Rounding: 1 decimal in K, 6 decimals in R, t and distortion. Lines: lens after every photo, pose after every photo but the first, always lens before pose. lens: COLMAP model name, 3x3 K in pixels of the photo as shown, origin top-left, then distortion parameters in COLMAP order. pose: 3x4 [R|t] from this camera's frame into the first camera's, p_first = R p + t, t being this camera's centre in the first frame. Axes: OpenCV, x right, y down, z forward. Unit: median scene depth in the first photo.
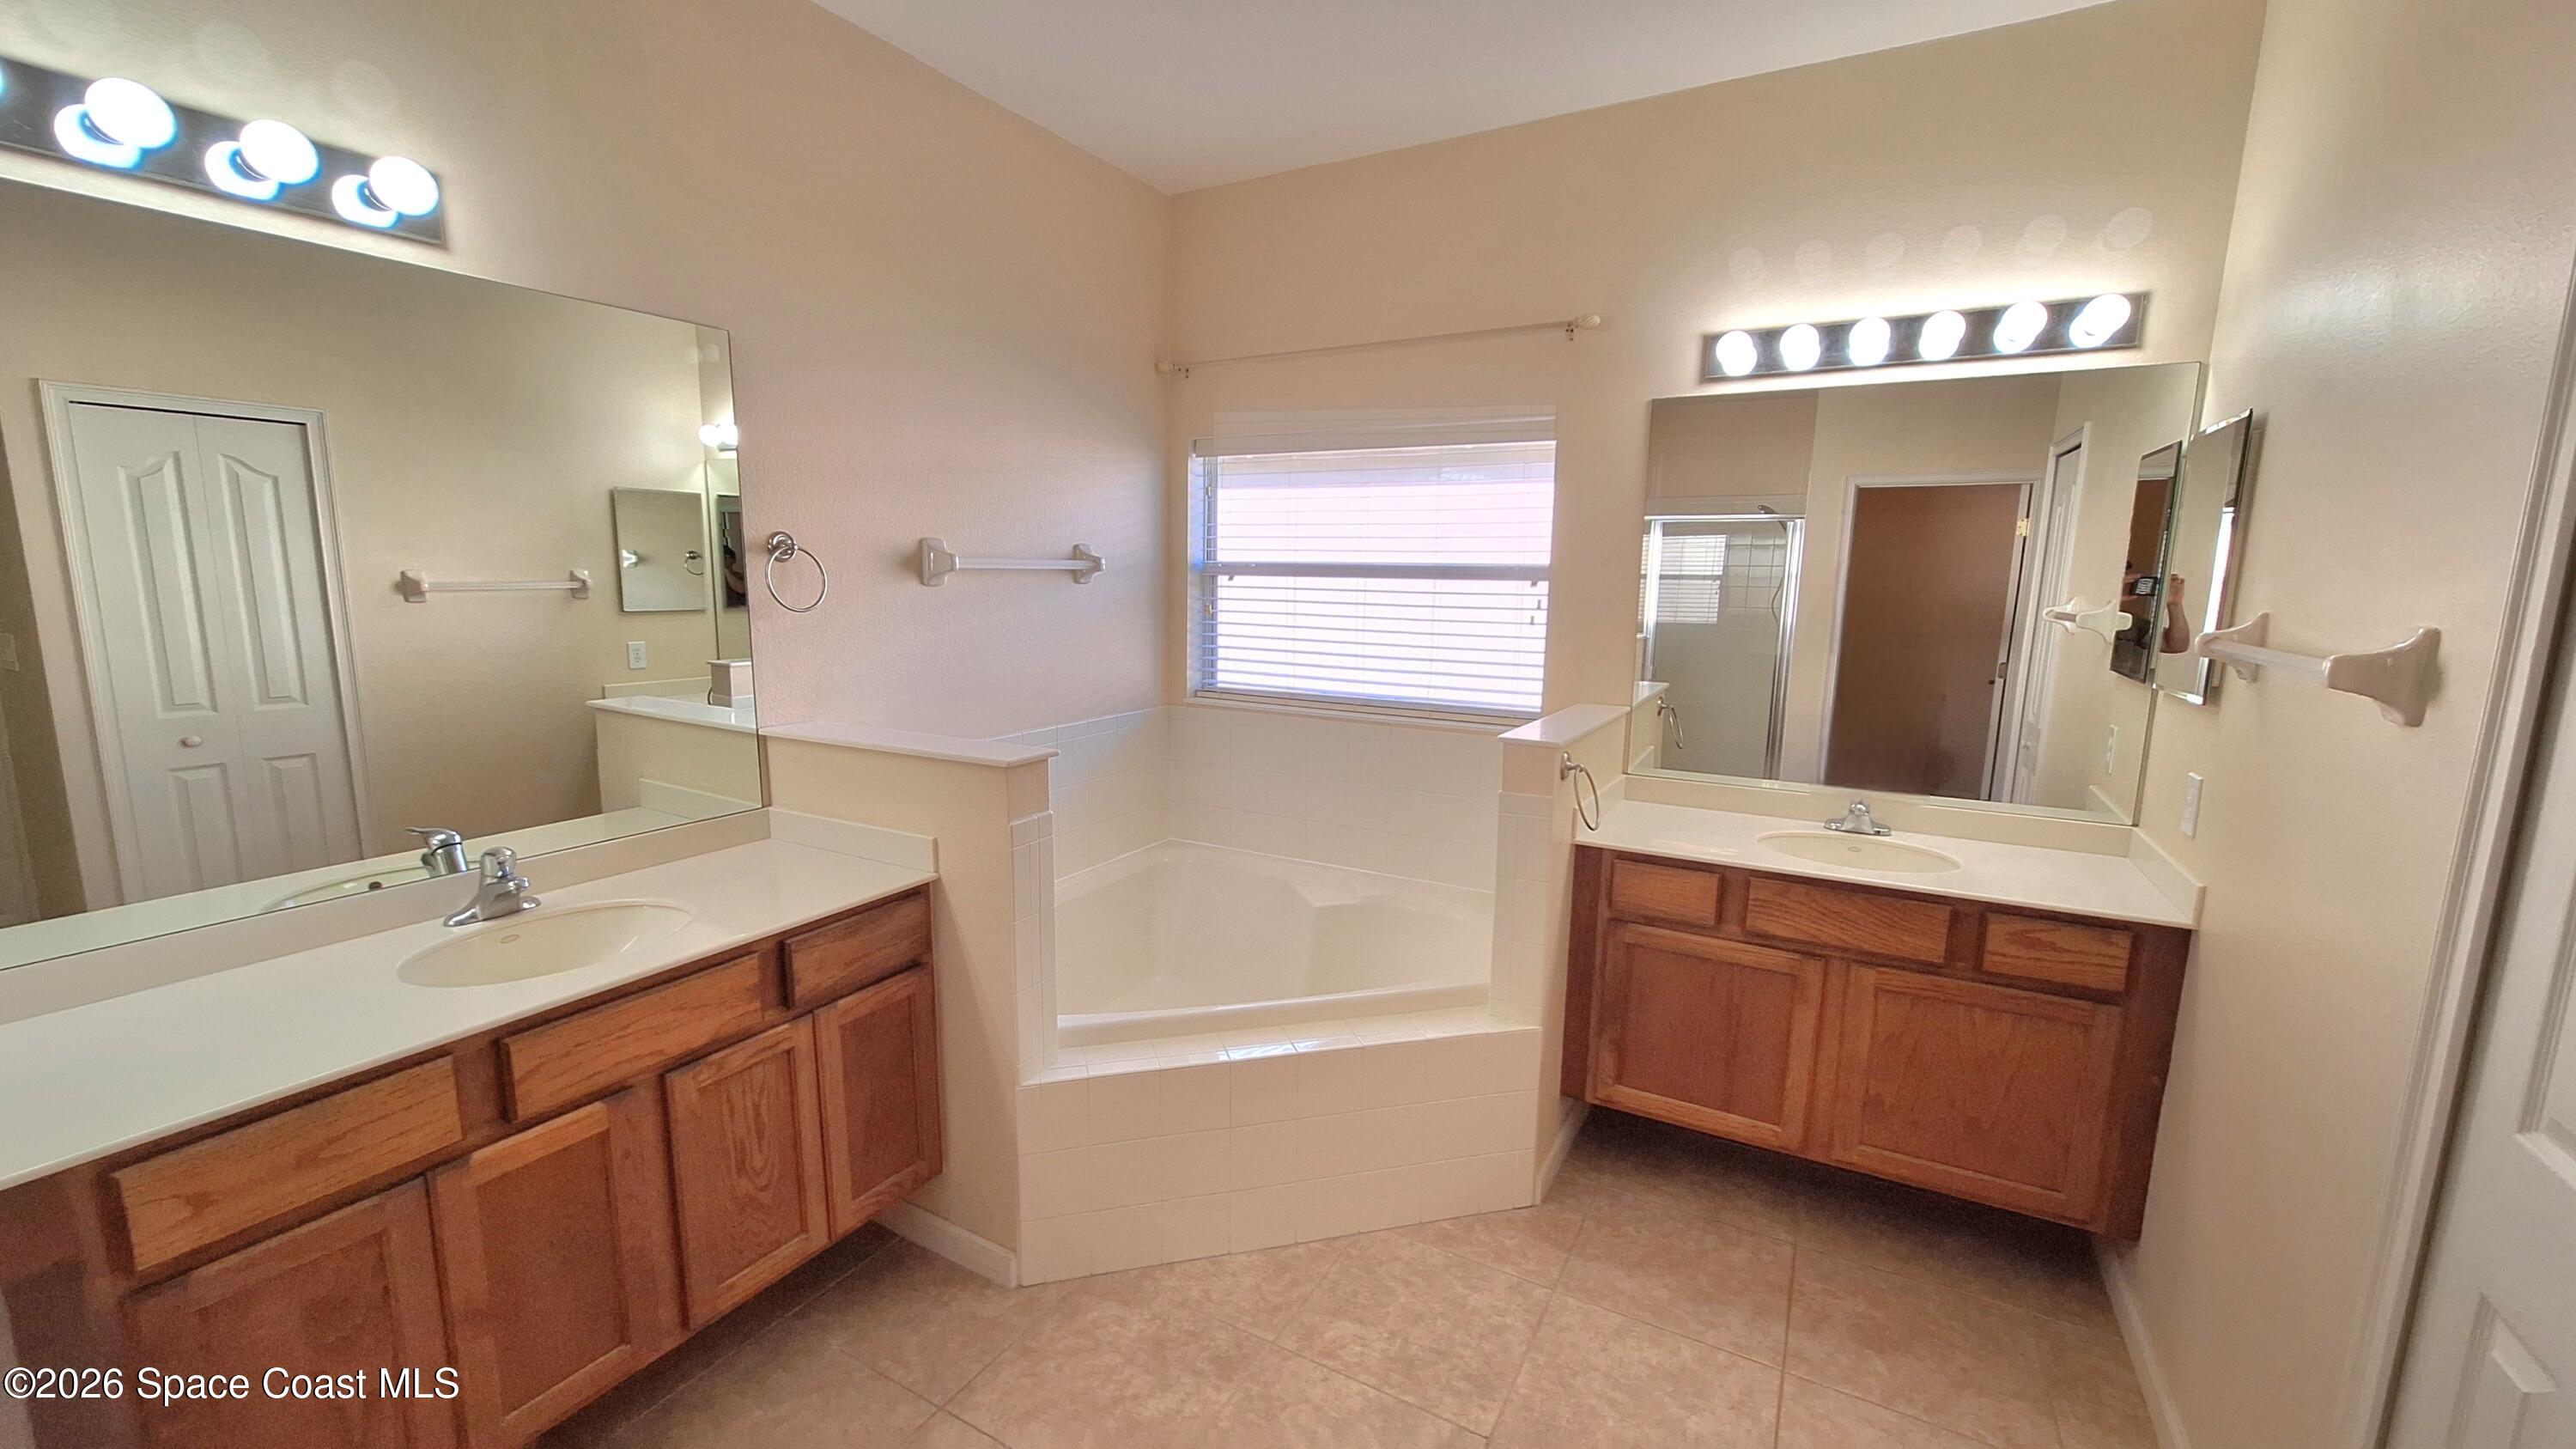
lens RADIAL K [[1031.8, 0, 1264.0], [0, 1031.8, 722.6], [0, 0, 1]] dist [-0.006782, 0.000093]
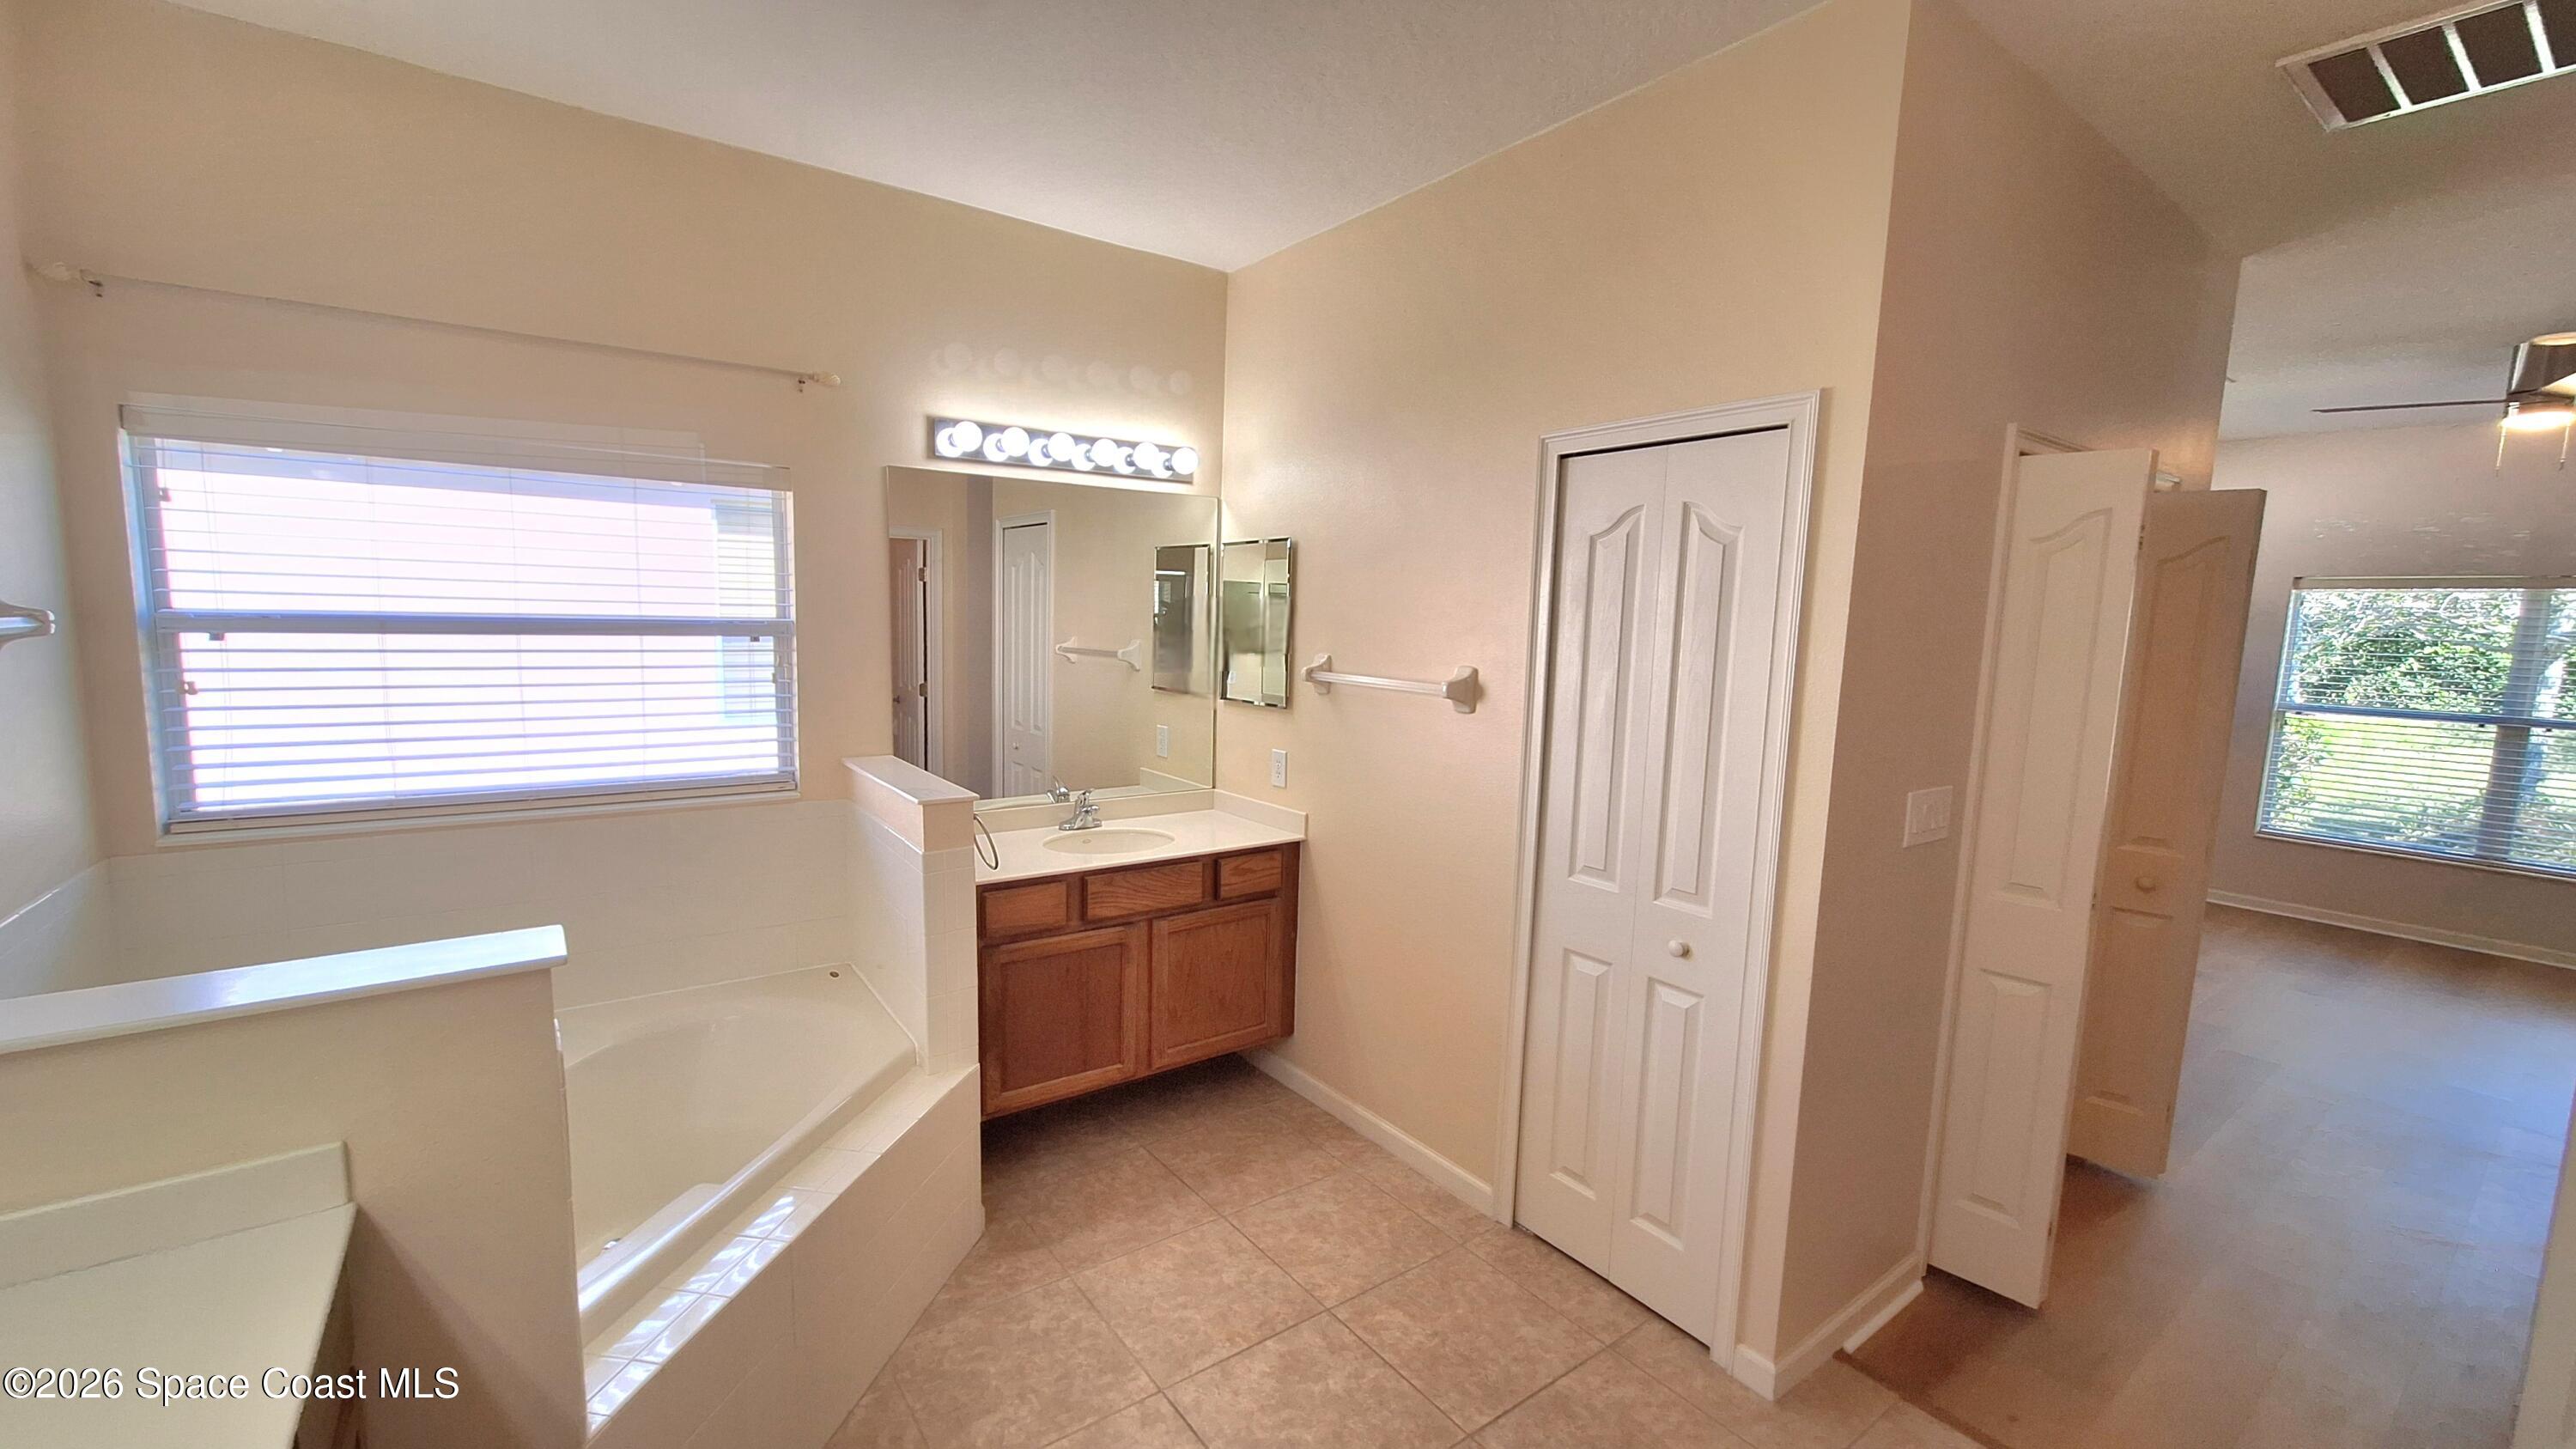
lens RADIAL K [[1031.8, 0, 1265.1], [0, 1031.8, 730.6], [0, 0, 1]] dist [-0.006782, 0.000093]
pose [[0.404638, -0.106135, 0.908297, -0.552227], [0.115071, 0.991257, 0.064565, -0.080990], [-0.907208, 0.078393, 0.413313, 0.275639]]
